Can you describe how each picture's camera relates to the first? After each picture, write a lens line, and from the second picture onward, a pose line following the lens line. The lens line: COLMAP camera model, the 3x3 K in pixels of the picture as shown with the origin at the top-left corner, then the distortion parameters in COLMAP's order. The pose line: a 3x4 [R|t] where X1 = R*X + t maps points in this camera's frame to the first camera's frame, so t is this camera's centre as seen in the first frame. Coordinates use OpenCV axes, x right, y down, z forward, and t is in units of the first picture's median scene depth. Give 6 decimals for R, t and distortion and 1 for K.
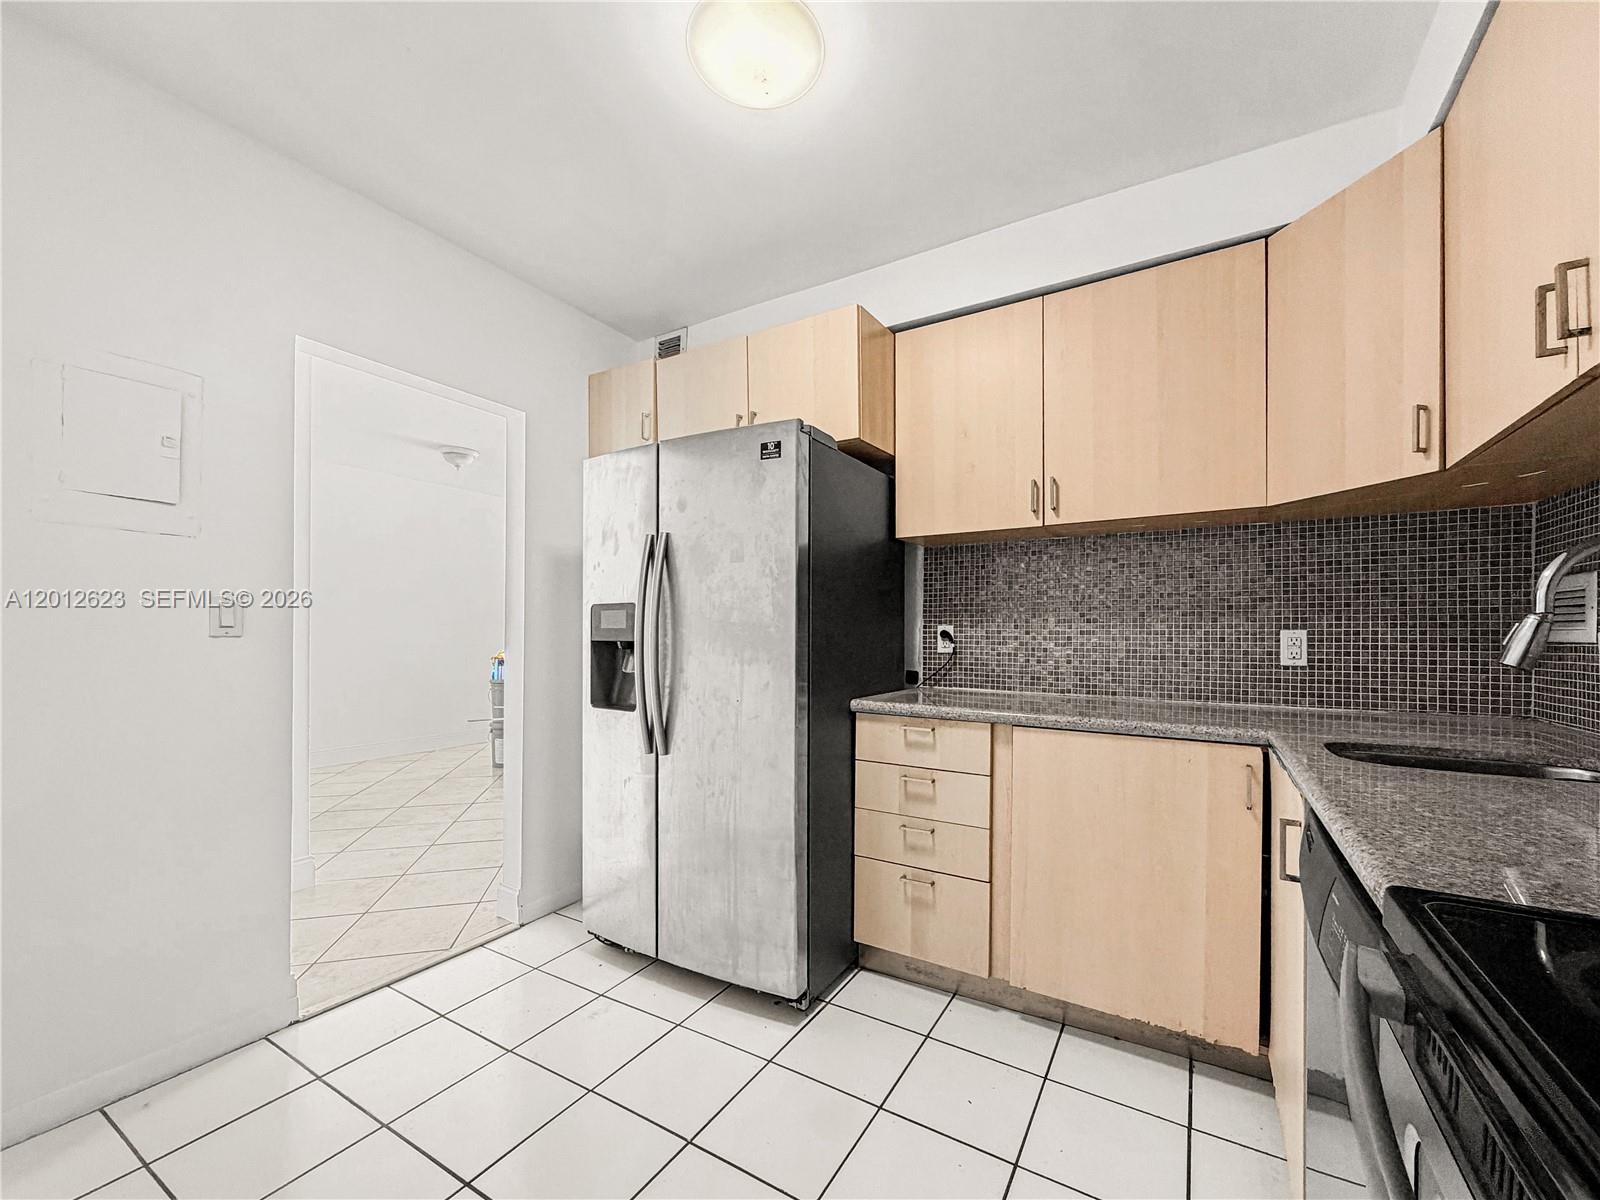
lens RADIAL K [[650.4, 0, 800.2], [0, 650.4, 629.8], [0, 0, 1]] dist [0.000933, 0.000097]
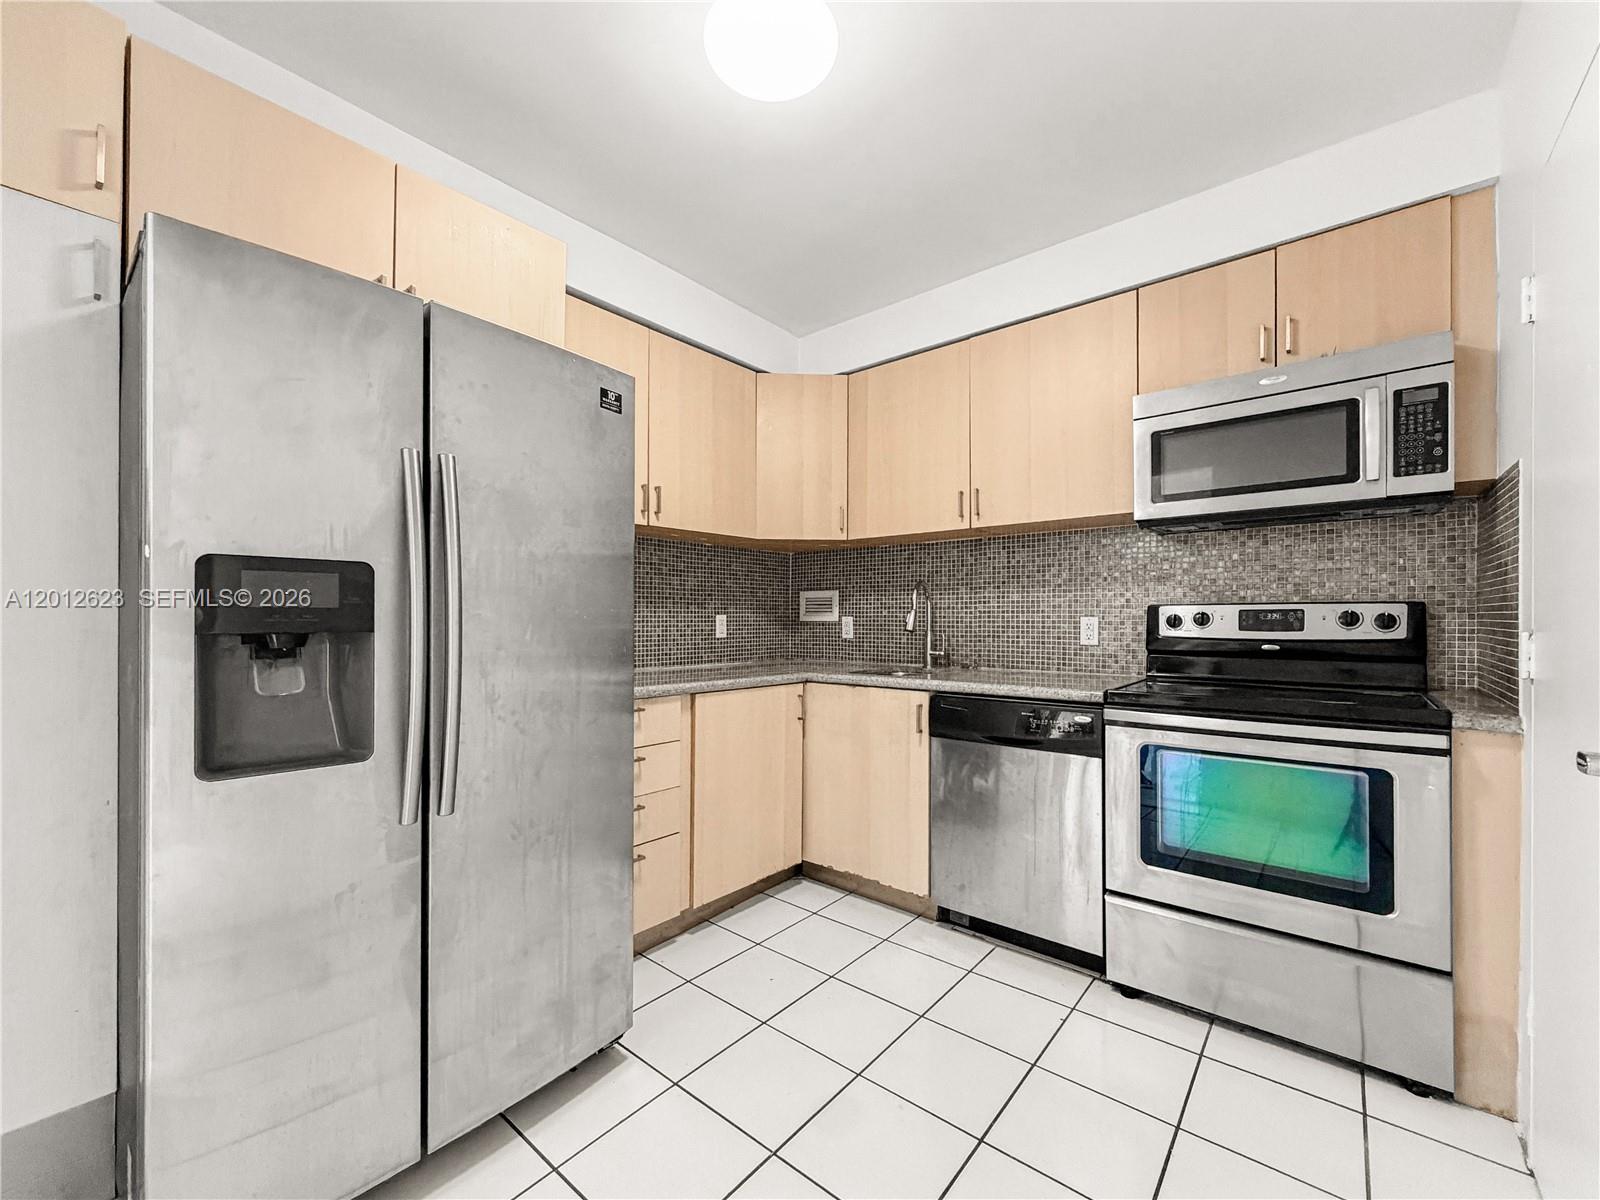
lens RADIAL K [[647.5, 0, 798.7], [0, 647.5, 614.7], [0, 0, 1]] dist [-0.000368, -0.000085]
pose [[0.148825, 0.003252, 0.988858, -0.811809], [-0.007028, 0.999973, -0.002231, 0.001828], [-0.988839, -0.006617, 0.148844, 0.611427]]
